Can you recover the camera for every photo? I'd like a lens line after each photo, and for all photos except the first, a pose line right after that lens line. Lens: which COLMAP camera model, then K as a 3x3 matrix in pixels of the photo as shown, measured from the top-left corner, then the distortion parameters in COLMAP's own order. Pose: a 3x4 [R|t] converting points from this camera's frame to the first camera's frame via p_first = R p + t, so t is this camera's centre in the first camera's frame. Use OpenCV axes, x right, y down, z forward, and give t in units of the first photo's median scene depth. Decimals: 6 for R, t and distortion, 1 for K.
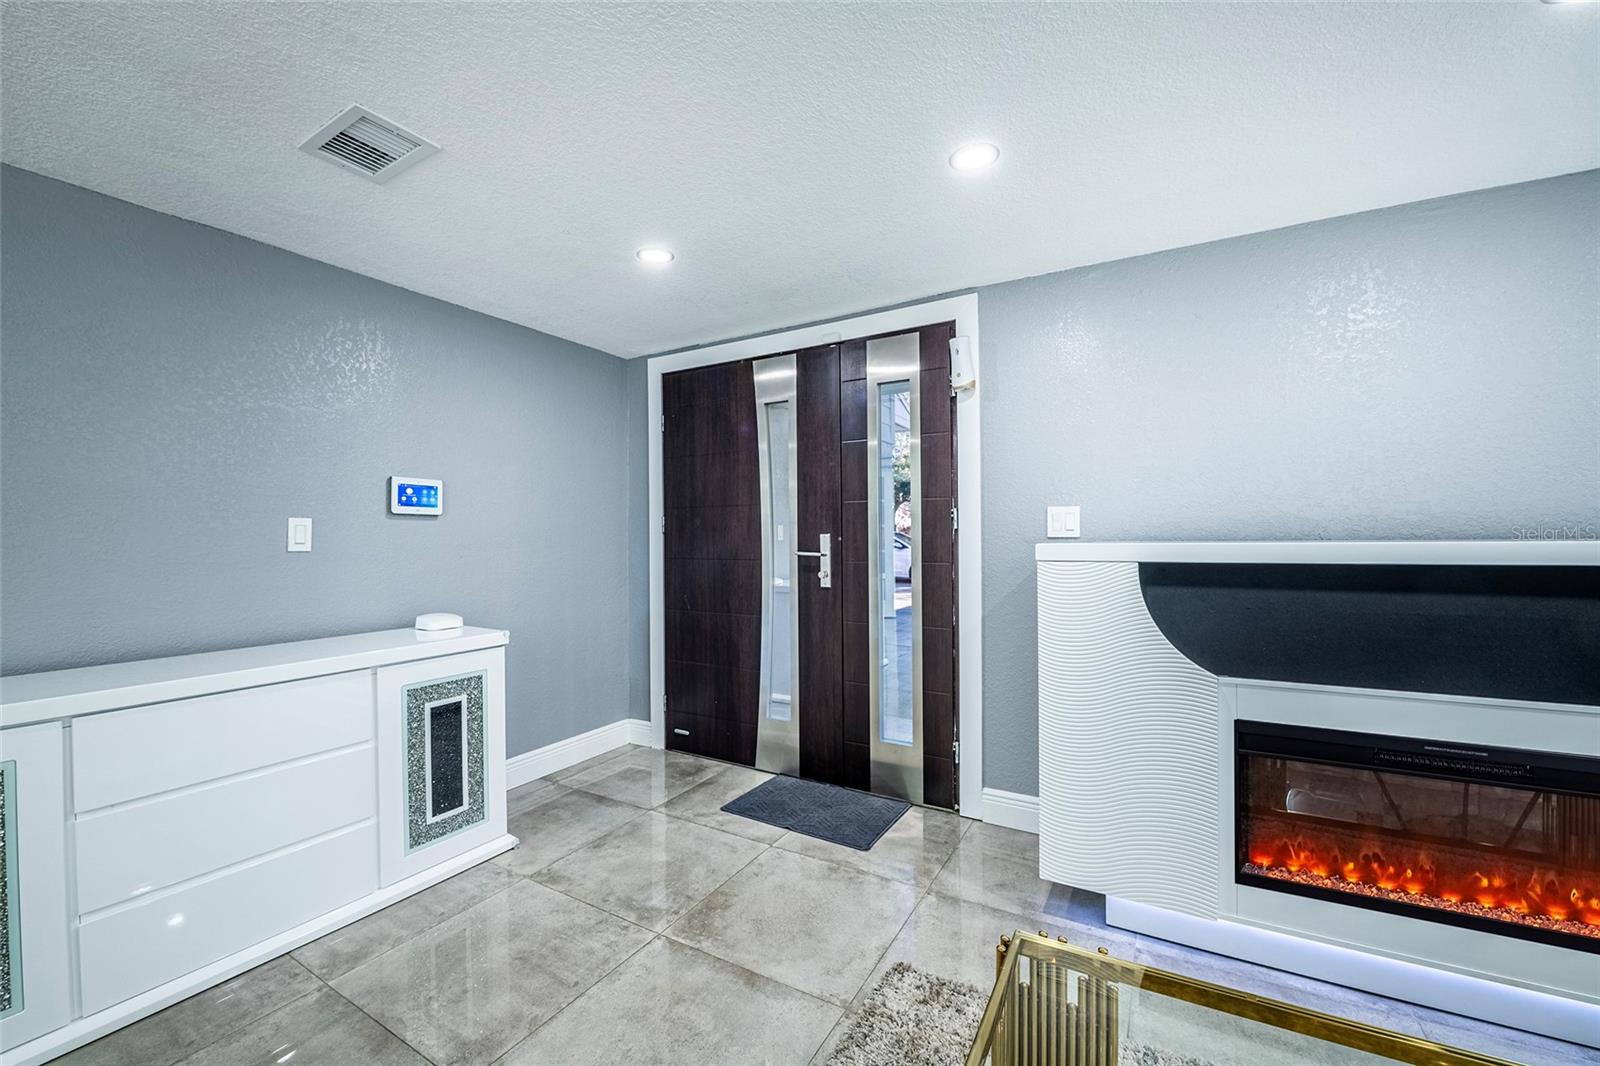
lens RADIAL K [[628.4, 0, 795.7], [0, 628.4, 539.4], [0, 0, 1]] dist [-0.007412, -0.001285]
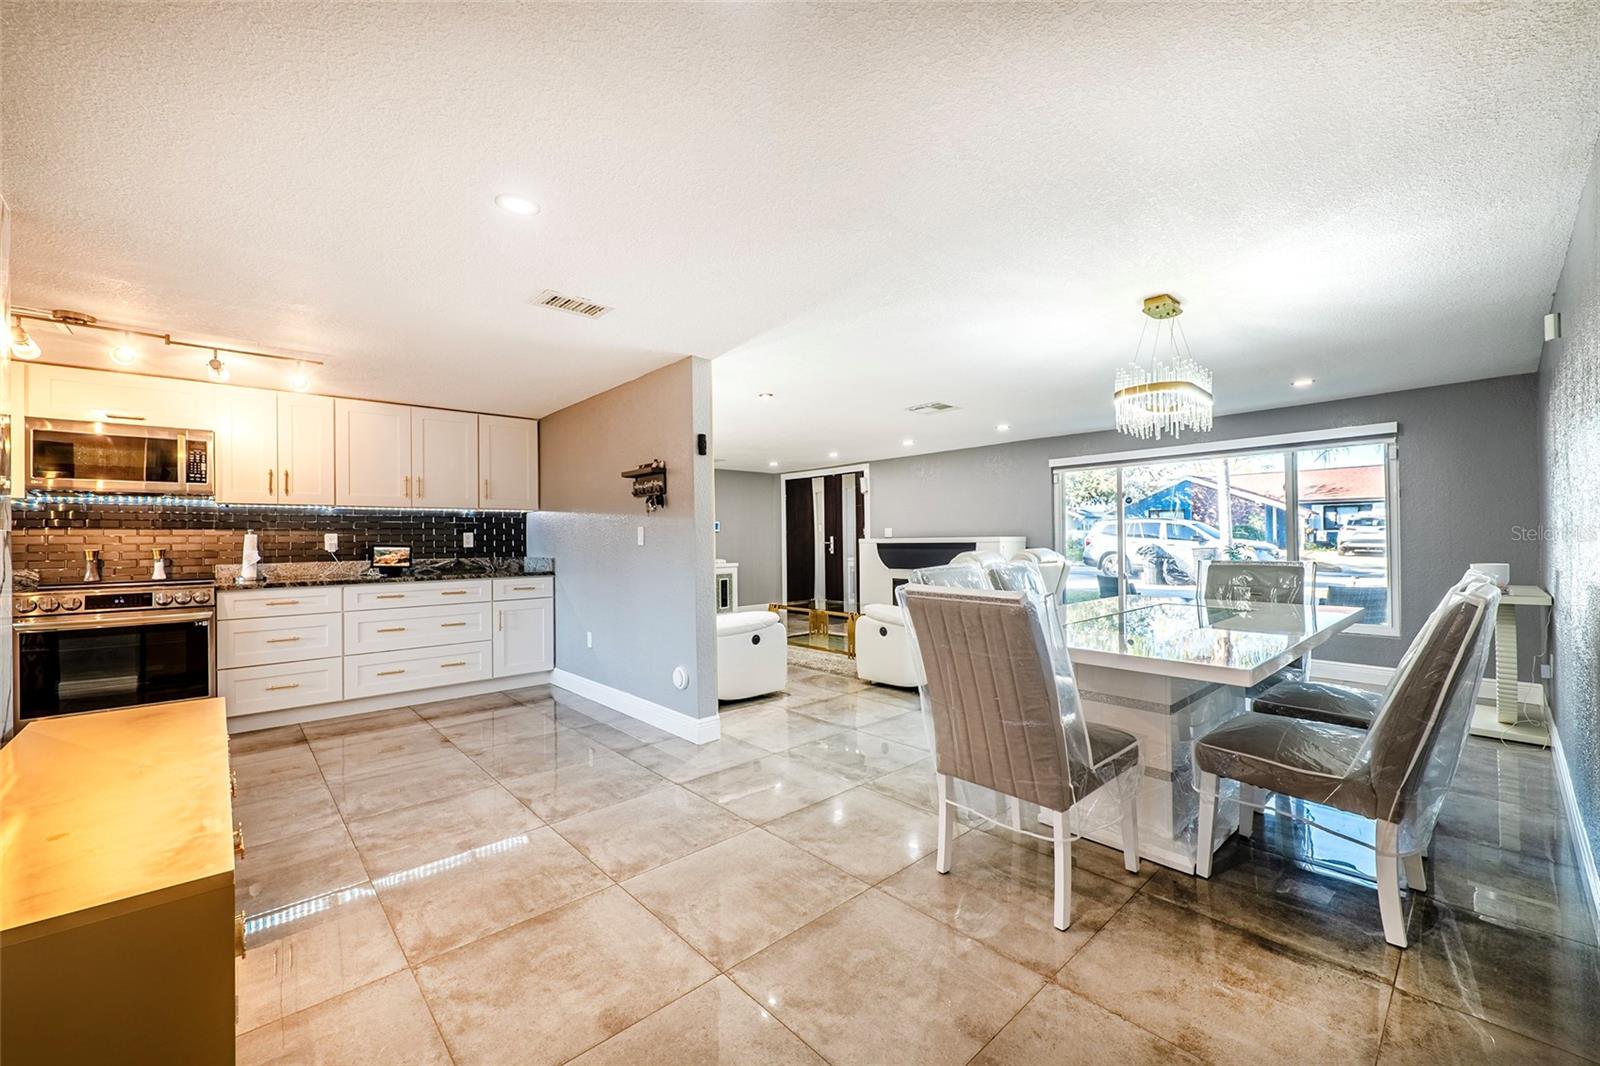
lens RADIAL K [[628.4, 0, 802.8], [0, 628.4, 536.1], [0, 0, 1]] dist [-0.007412, -0.001285]
pose [[0.958459, -0.004500, -0.285196, 0.880177], [0.002859, 0.999977, -0.006170, 0.009977], [0.285217, 0.005098, 0.958449, -2.227452]]
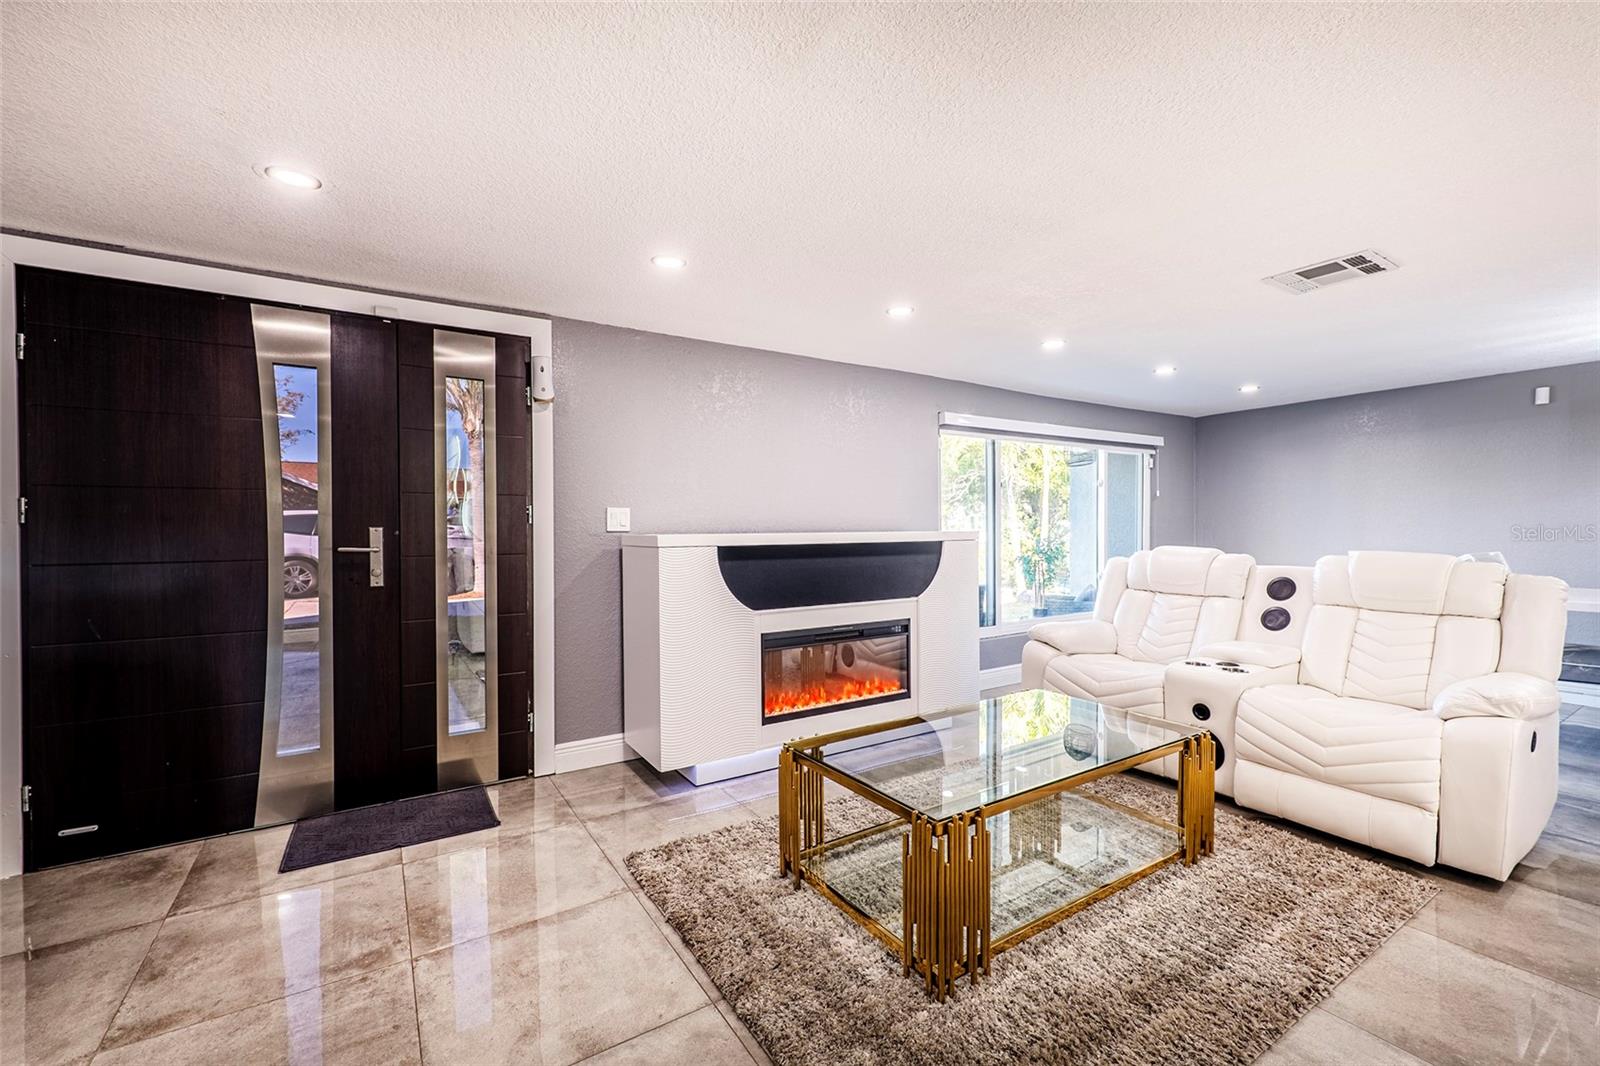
lens RADIAL K [[671.2, 0, 783.1], [0, 671.2, 546.7], [0, 0, 1]] dist [0.000092, 0.002271]
pose [[0.461945, -0.014299, 0.886793, -0.608860], [0.006467, 0.999898, 0.012754, 0.012478], [-0.886885, -0.000157, 0.461991, 0.045147]]
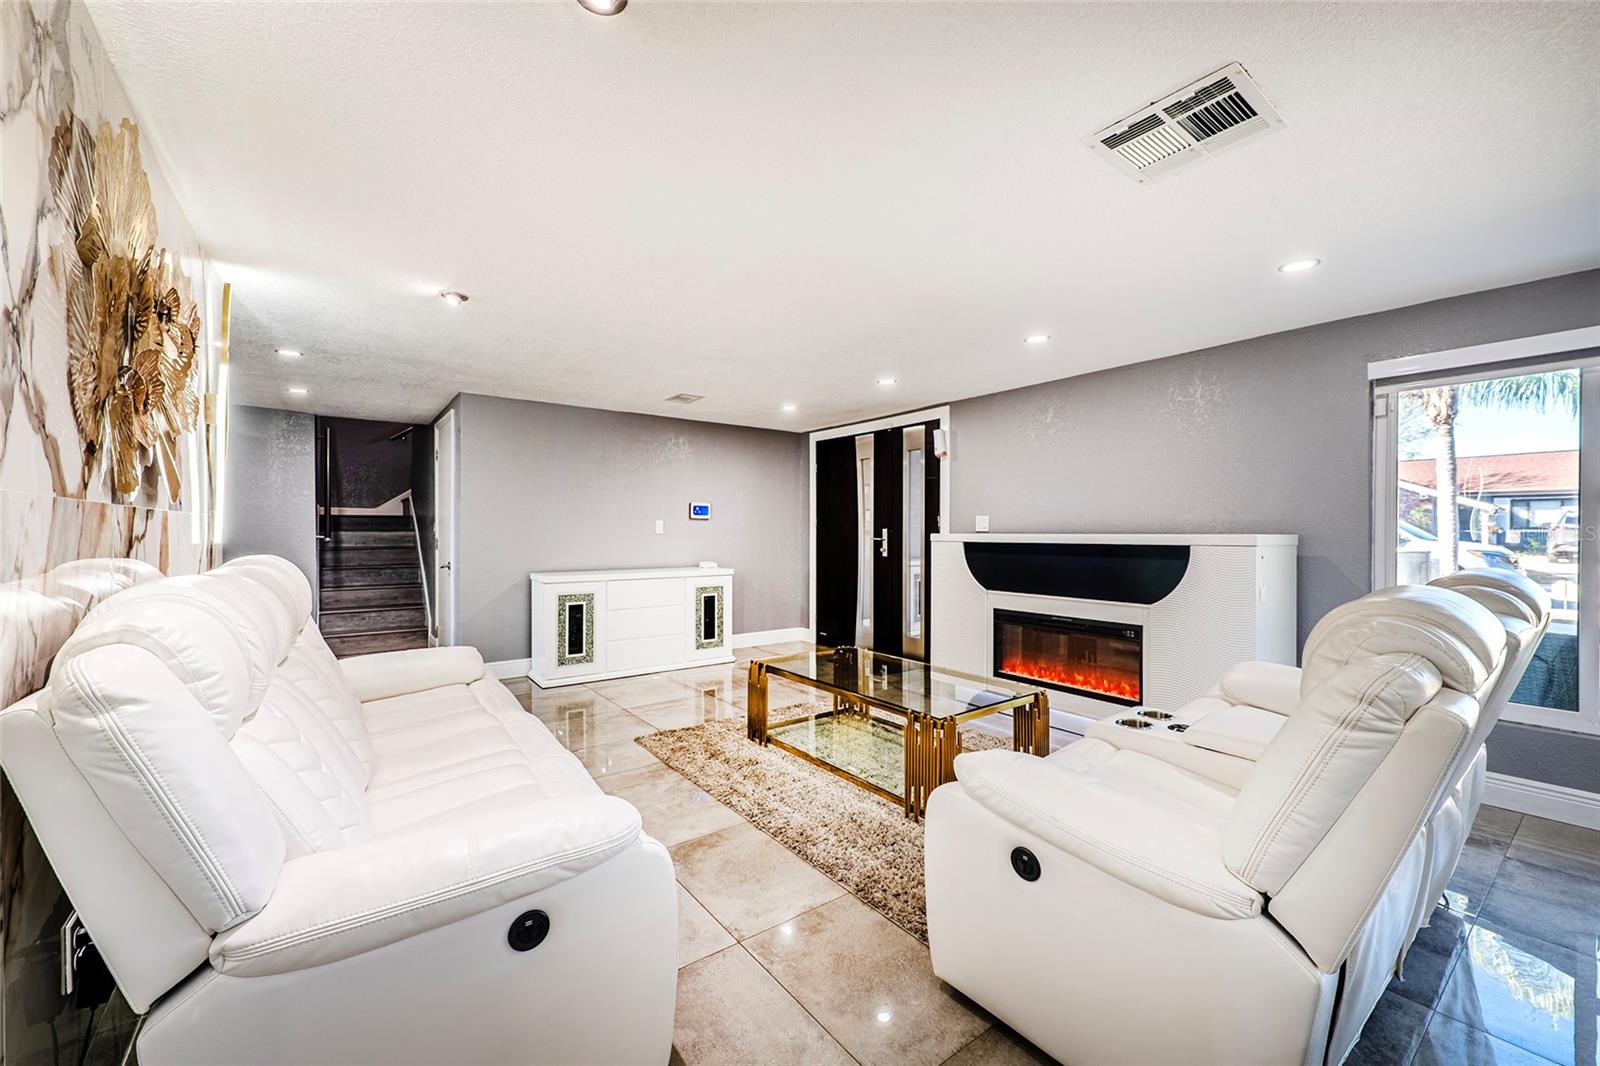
lens RADIAL K [[628.4, 0, 789.7], [0, 628.4, 539.4], [0, 0, 1]] dist [-0.007412, -0.001285]
pose [[0.915575, 0.014905, -0.401870, 0.611431], [-0.010760, 0.999863, 0.012570, 0.003327], [0.402003, -0.007184, 0.915610, -0.962704]]
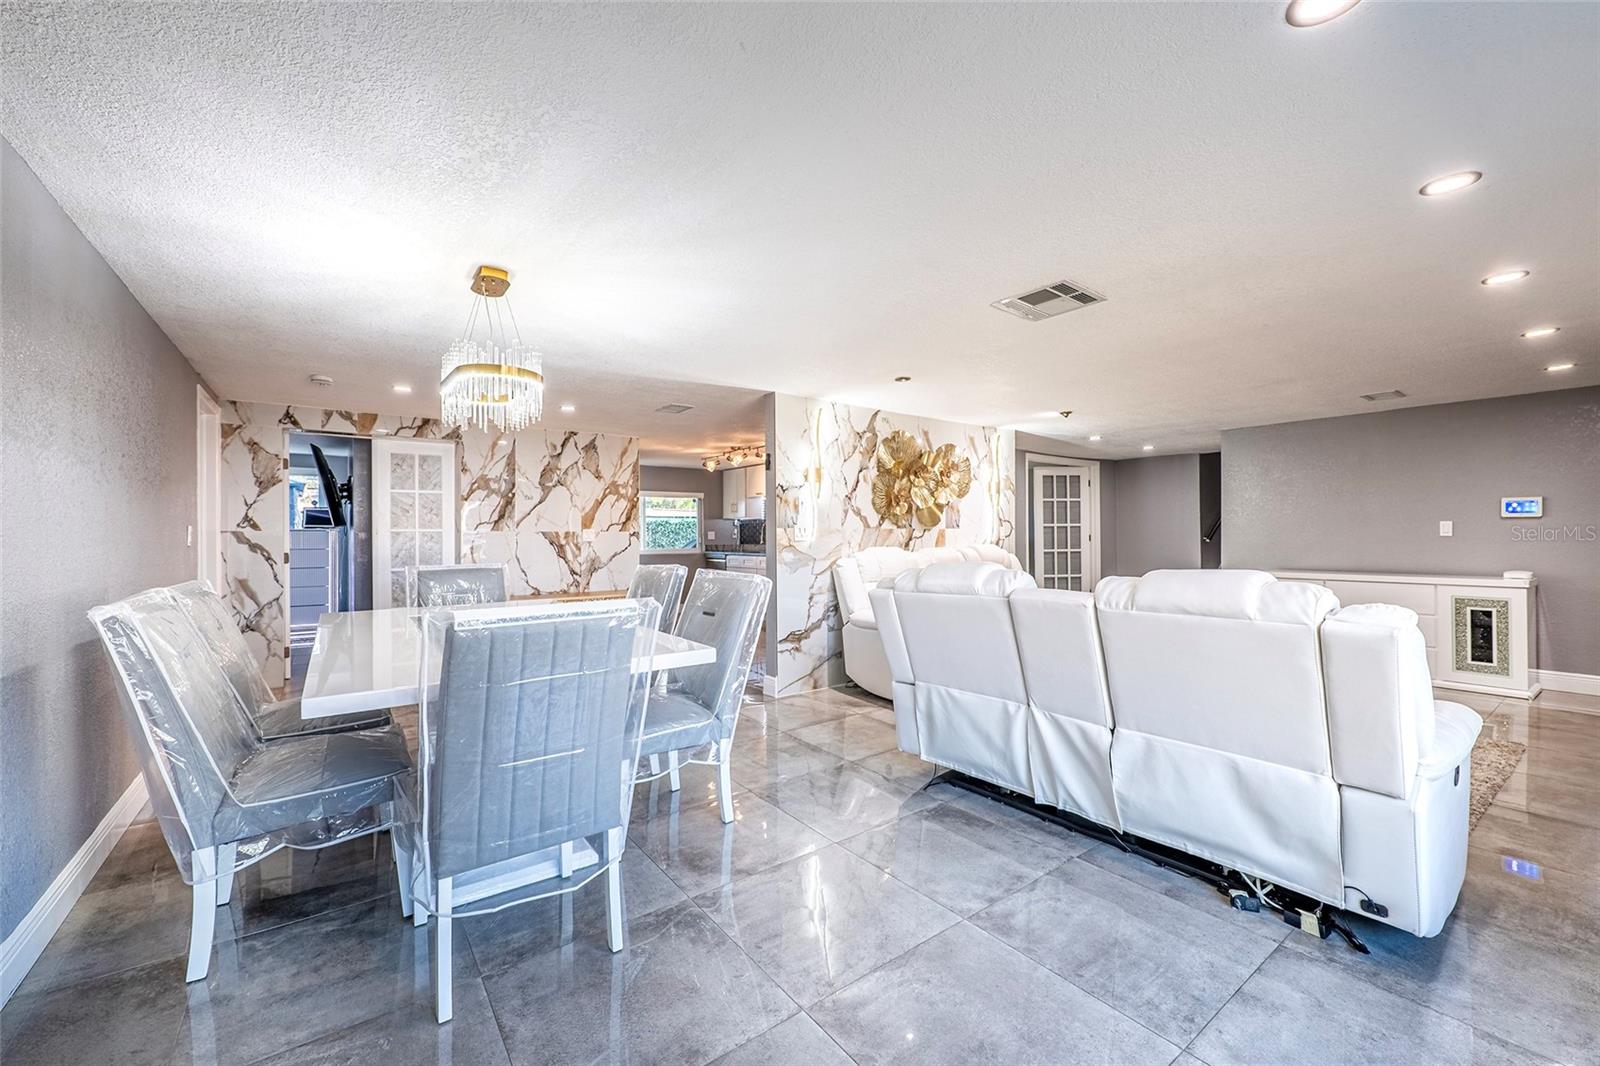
lens RADIAL K [[628.4, 0, 790.0], [0, 628.4, 534.1], [0, 0, 1]] dist [-0.007412, -0.001285]
pose [[-0.389617, 0.003711, -0.920970, 1.863506], [0.003586, 0.999990, 0.002512, -0.002370], [0.920970, -0.002324, -0.389626, -0.255622]]
